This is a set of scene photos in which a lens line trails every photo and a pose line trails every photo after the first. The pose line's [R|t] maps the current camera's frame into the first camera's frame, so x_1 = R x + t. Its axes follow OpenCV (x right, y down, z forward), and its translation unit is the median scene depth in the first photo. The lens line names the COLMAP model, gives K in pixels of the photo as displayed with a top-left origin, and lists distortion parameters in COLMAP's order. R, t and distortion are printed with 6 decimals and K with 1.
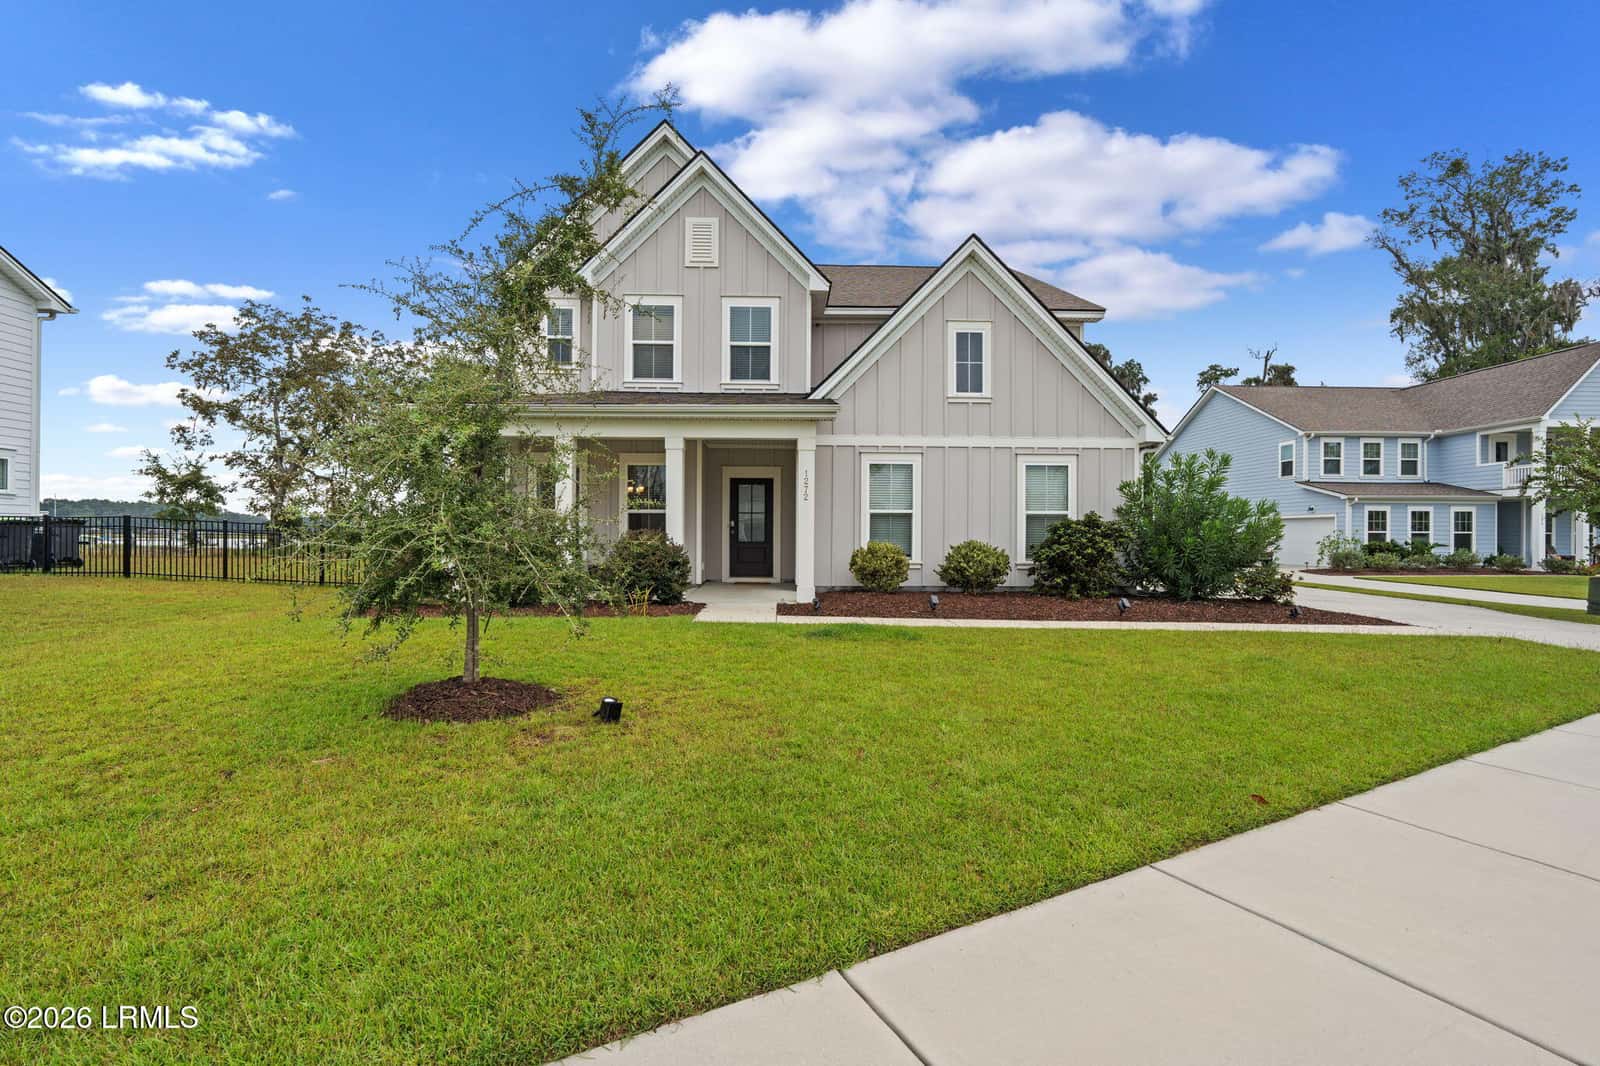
lens RADIAL K [[739.5, 0, 792.4], [0, 739.5, 534.7], [0, 0, 1]] dist [-0.005895, -0.000265]
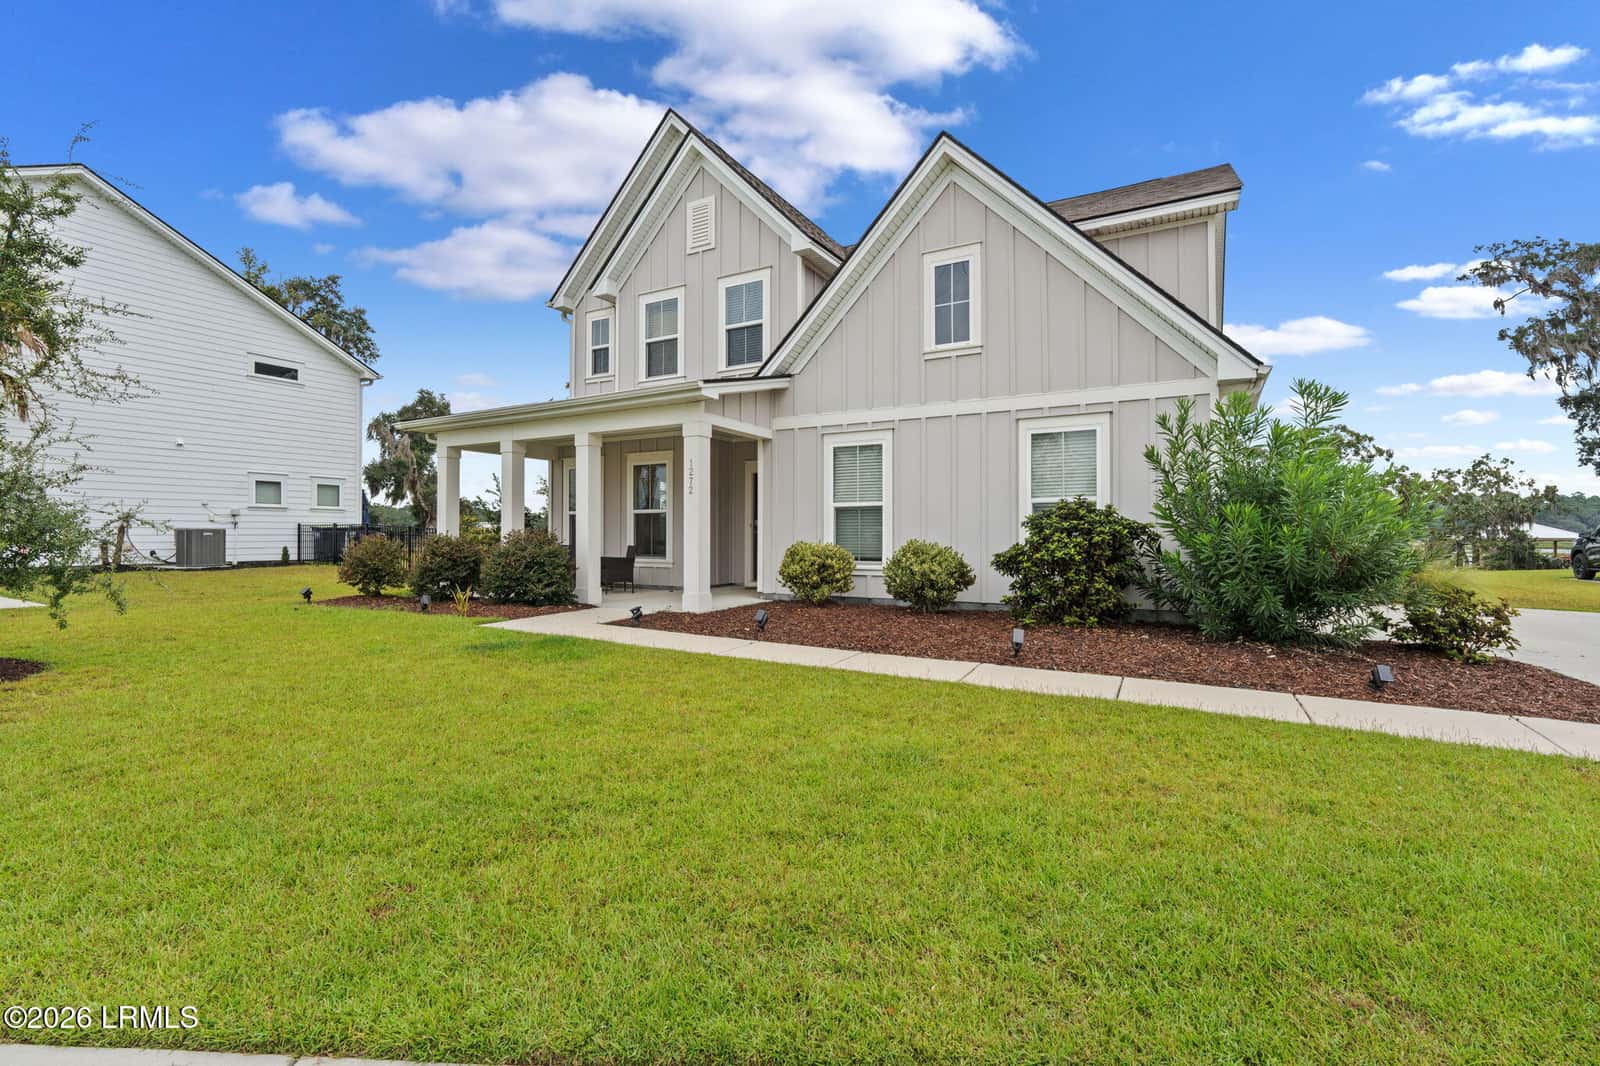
lens RADIAL K [[718.7, 0, 788.2], [0, 718.7, 537.1], [0, 0, 1]] dist [-0.004329, -0.000504]
pose [[0.848928, -0.002387, -0.528503, 0.460095], [0.002953, 0.999996, 0.000226, 0.003676], [0.528500, -0.001752, 0.848931, 0.280129]]
